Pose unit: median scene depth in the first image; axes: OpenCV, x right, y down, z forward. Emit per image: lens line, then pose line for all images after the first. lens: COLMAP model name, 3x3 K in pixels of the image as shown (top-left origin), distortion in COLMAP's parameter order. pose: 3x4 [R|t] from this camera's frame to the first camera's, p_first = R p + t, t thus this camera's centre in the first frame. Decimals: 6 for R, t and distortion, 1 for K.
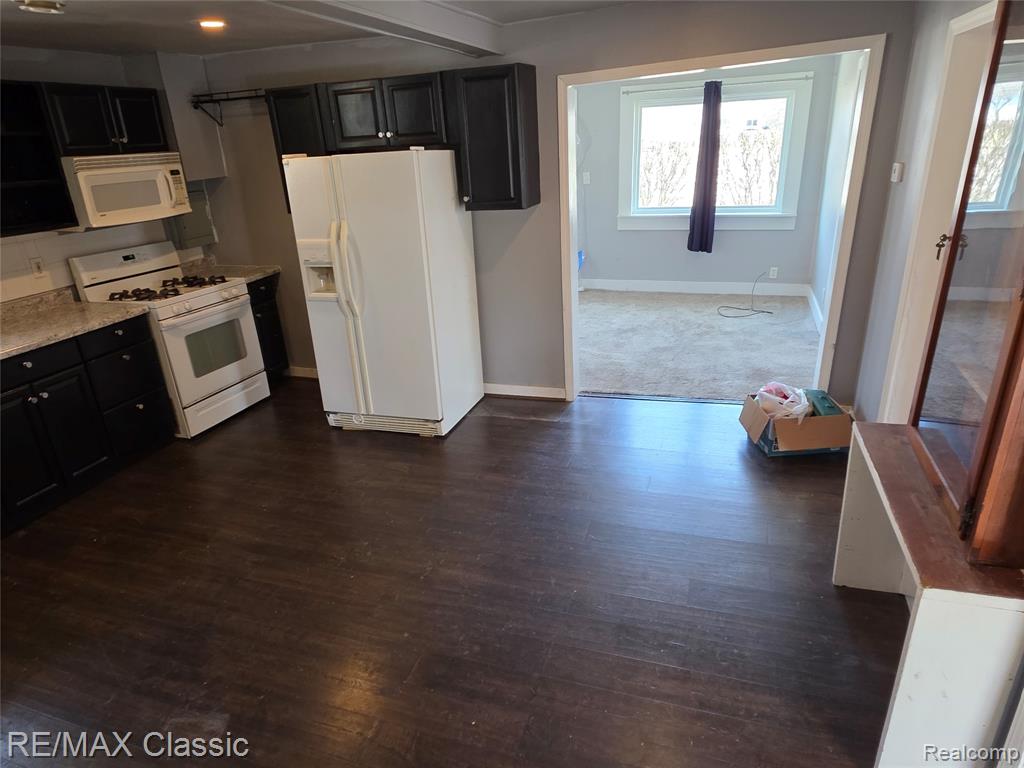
lens RADIAL K [[622.5, 0, 502.8], [0, 622.5, 390.7], [0, 0, 1]] dist [0.005164, -0.003521]
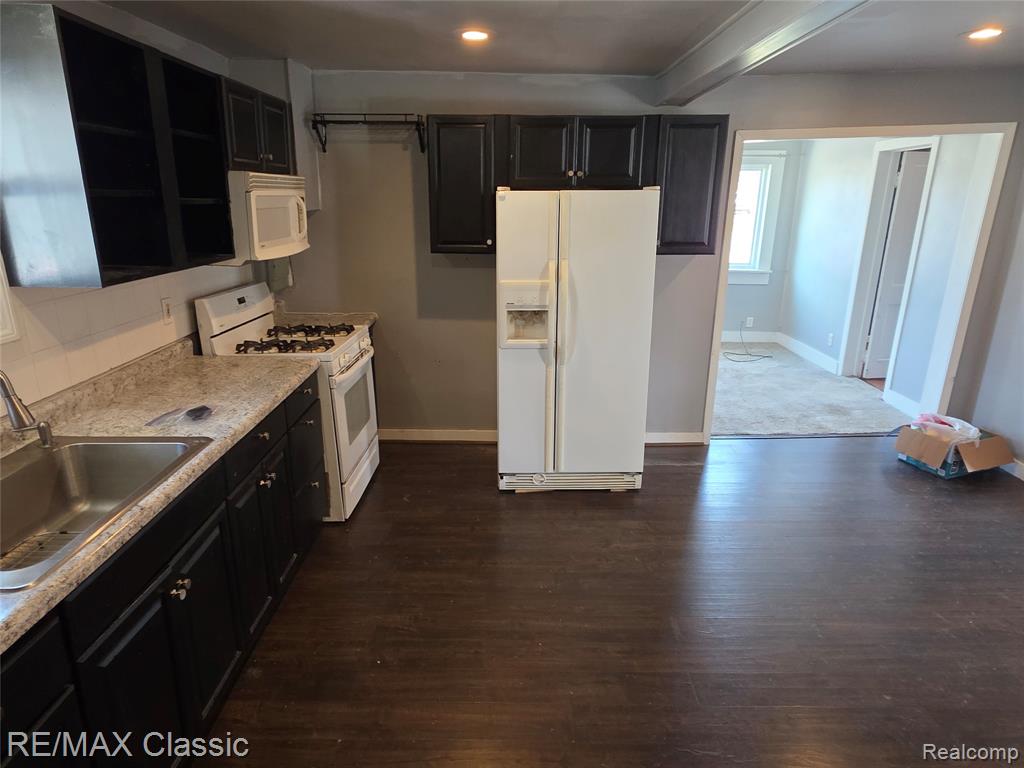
lens RADIAL K [[622.5, 0, 502.8], [0, 622.5, 390.7], [0, 0, 1]] dist [0.005164, -0.003521]
pose [[0.946095, -0.039403, 0.321484, -0.573561], [0.068417, 0.994488, -0.079454, -0.013395], [-0.316581, 0.097166, 0.943576, 0.161714]]
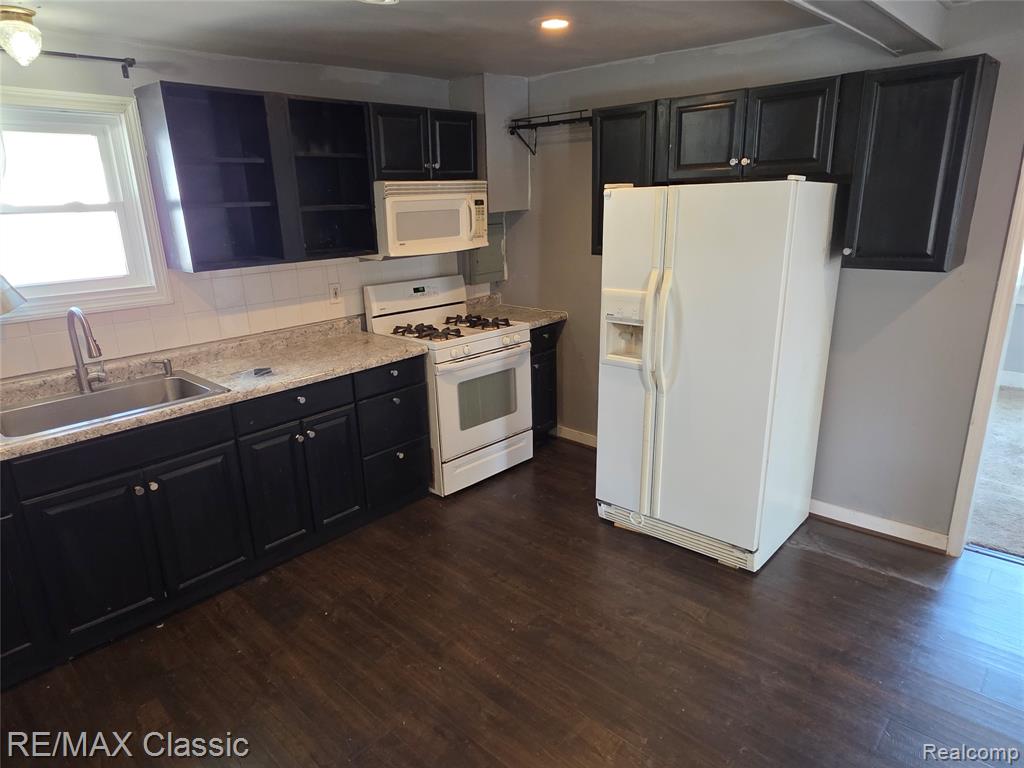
lens RADIAL K [[622.5, 0, 502.8], [0, 622.5, 390.7], [0, 0, 1]] dist [0.005164, -0.003521]
pose [[0.915636, 0.146698, -0.374286, -0.119407], [-0.169996, 0.984994, -0.029810, -0.061241], [0.364296, 0.090922, 0.926834, 0.204838]]
